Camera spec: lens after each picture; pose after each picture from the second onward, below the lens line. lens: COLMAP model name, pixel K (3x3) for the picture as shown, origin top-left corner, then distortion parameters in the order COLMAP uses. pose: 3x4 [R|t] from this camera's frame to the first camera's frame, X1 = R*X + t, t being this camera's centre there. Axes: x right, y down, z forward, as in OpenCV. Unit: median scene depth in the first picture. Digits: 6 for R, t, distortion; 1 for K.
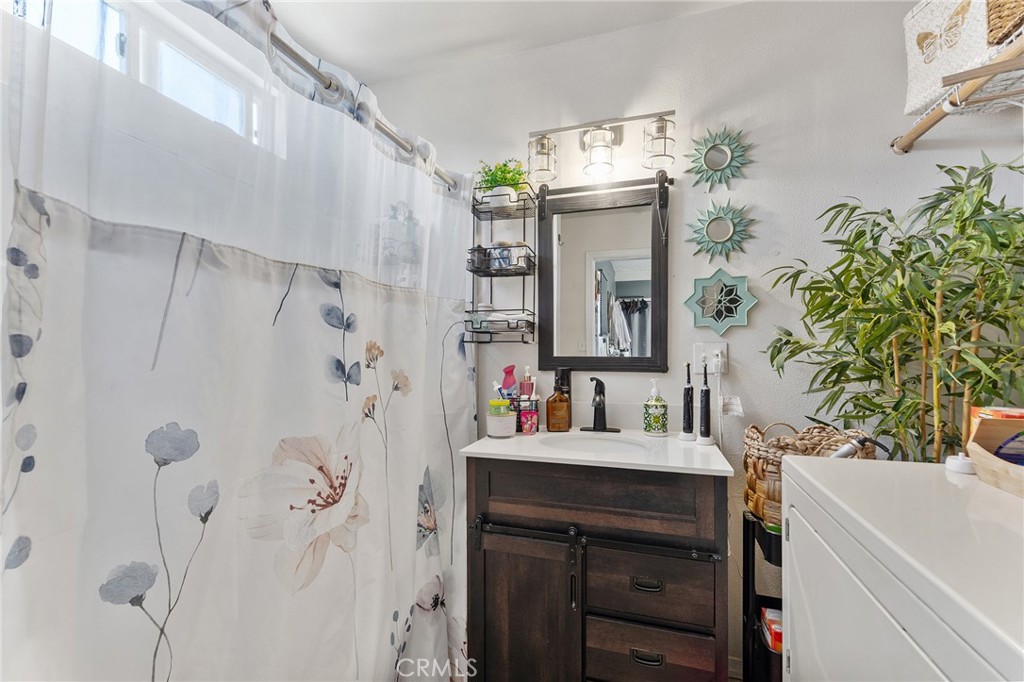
lens RADIAL K [[417.0, 0, 525.8], [0, 417.0, 354.1], [0, 0, 1]] dist [-0.005839, 0.000577]
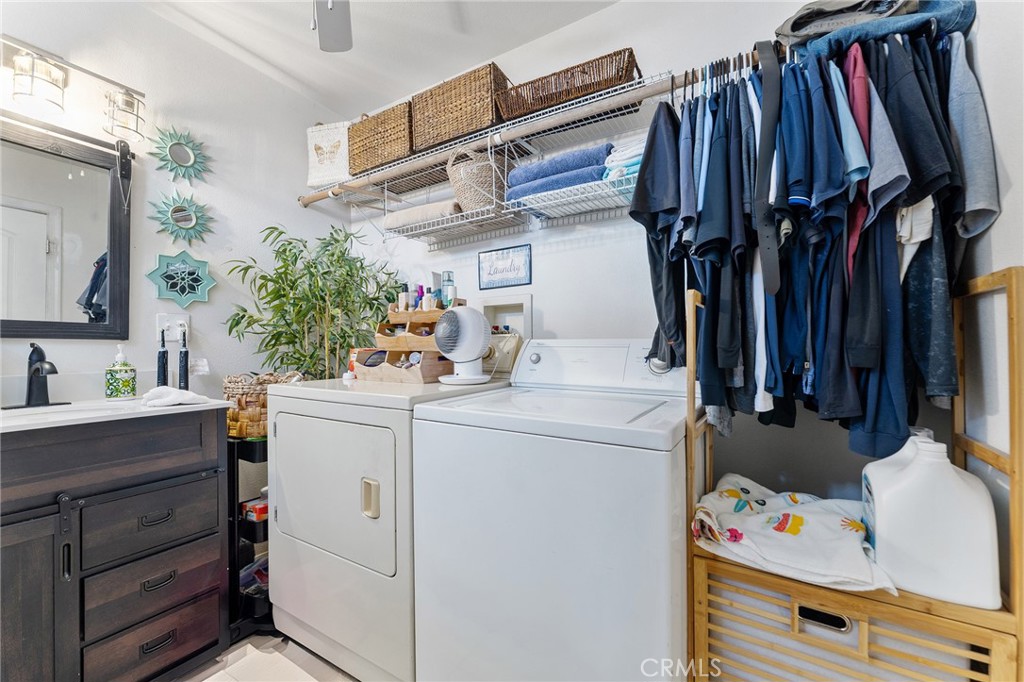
lens RADIAL K [[417.0, 0, 509.2], [0, 417.0, 344.6], [0, 0, 1]] dist [-0.005839, 0.000577]
pose [[0.234927, 0.011918, 0.971940, -0.451695], [0.011410, 0.999822, -0.015018, 0.086112], [-0.971946, 0.014618, 0.234750, -0.154740]]
